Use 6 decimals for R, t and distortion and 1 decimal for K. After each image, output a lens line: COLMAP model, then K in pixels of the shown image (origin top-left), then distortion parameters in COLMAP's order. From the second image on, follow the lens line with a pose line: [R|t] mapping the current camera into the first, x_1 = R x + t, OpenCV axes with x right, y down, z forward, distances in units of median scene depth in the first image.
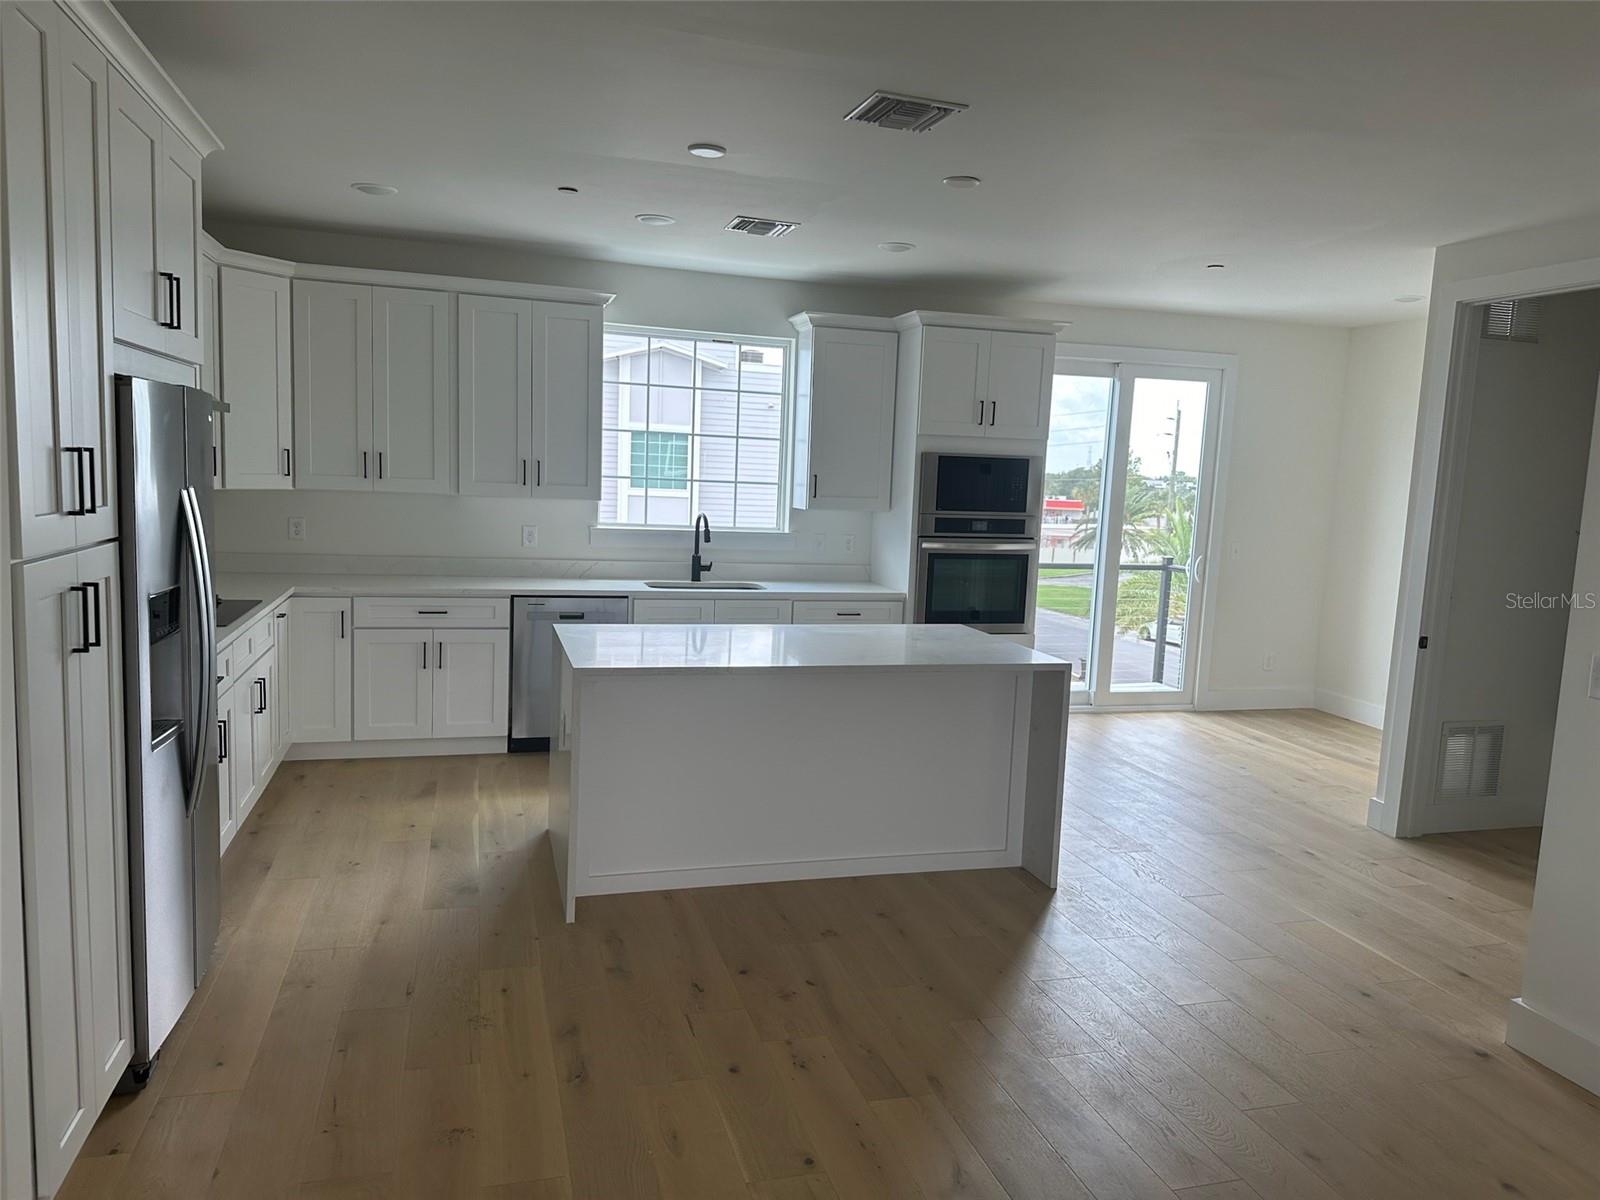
lens RADIAL K [[1090.9, 0, 802.6], [0, 1090.9, 604.0], [0, 0, 1]] dist [0.060363, -0.000524]
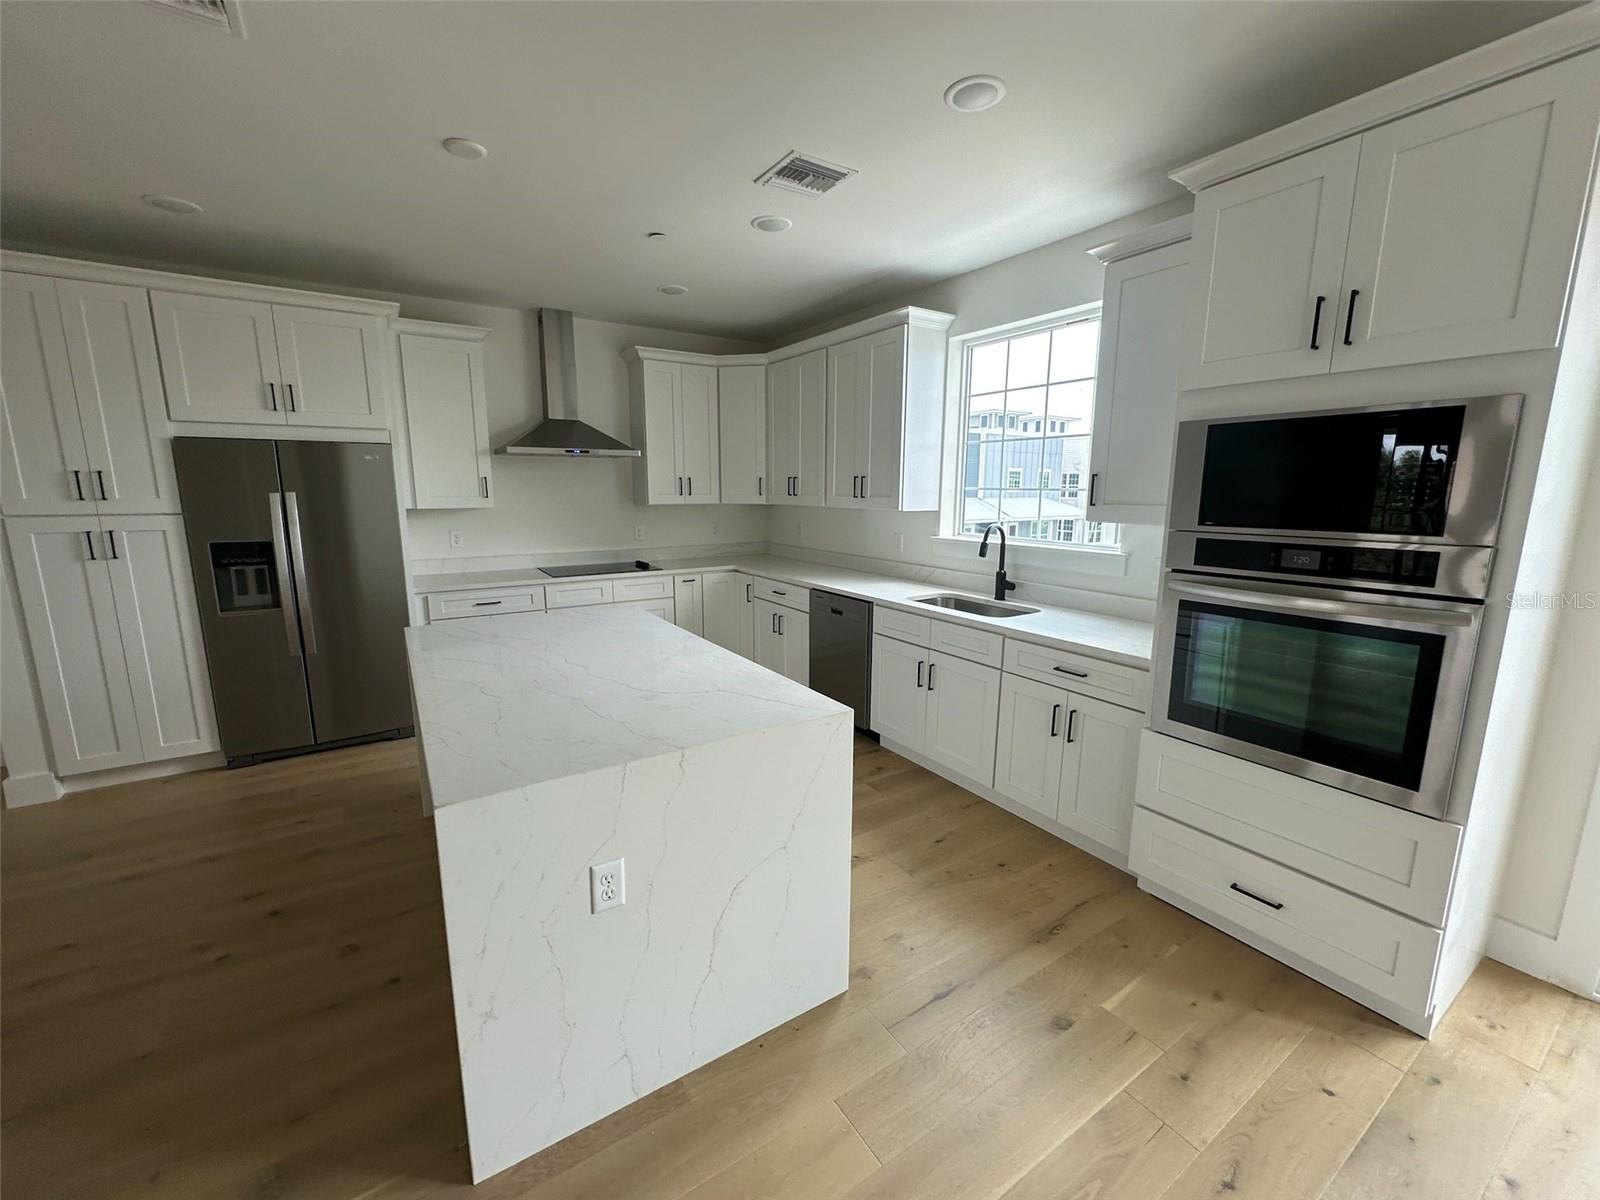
lens RADIAL K [[638.0, 0, 797.7], [0, 638.0, 599.5], [0, 0, 1]] dist [0.001366, 0.000141]
pose [[0.287282, 0.127169, -0.949367, 0.368839], [-0.101558, 0.989605, 0.101827, -0.059428], [0.952447, 0.067163, 0.297210, 0.693795]]
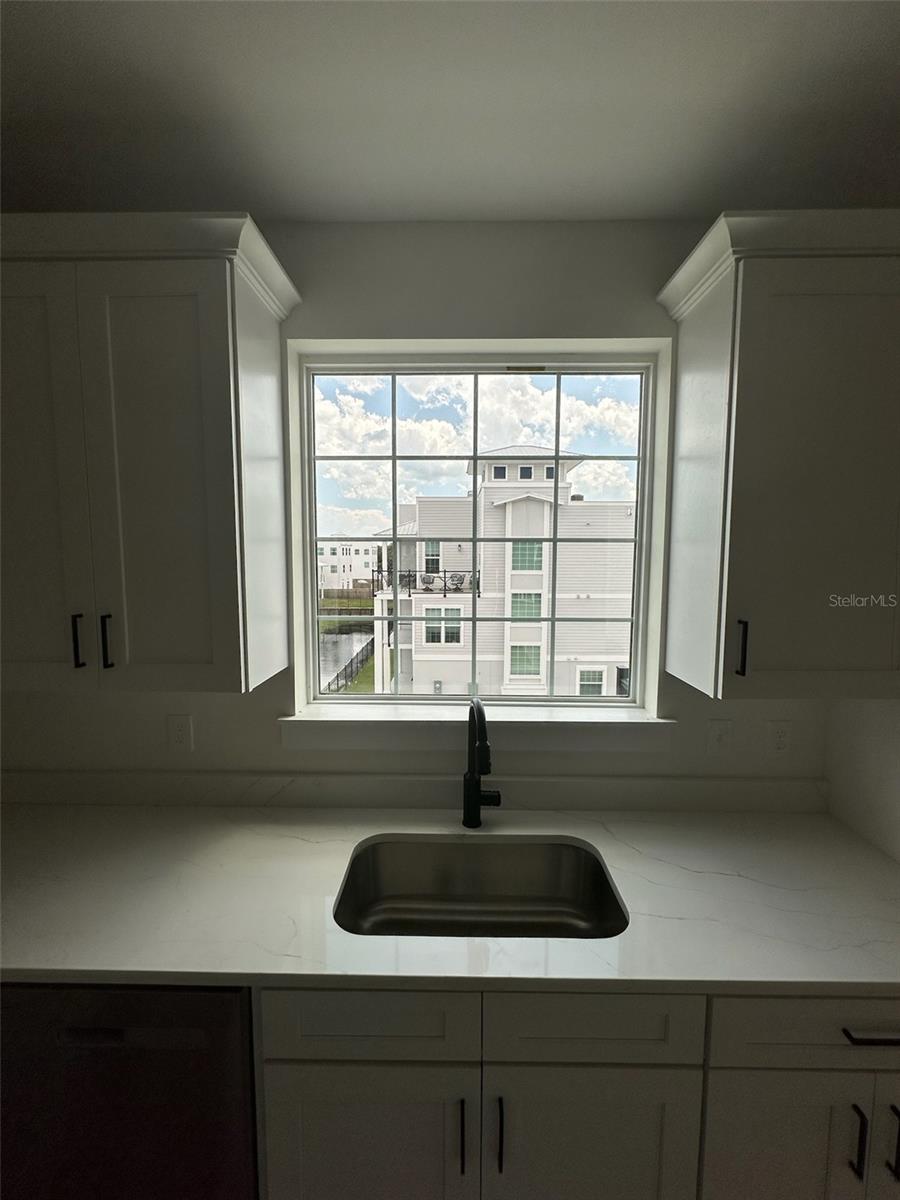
lens RADIAL K [[489.7, 0, 450.0], [0, 489.7, 600.0], [0, 0, 1]] dist [-0.001878, -0.000107]
pose [[0.954705, -0.010915, -0.297354, -0.039227], [0.000018, 0.999329, -0.036622, -0.119883], [0.297554, 0.034958, 0.954065, 0.792012]]
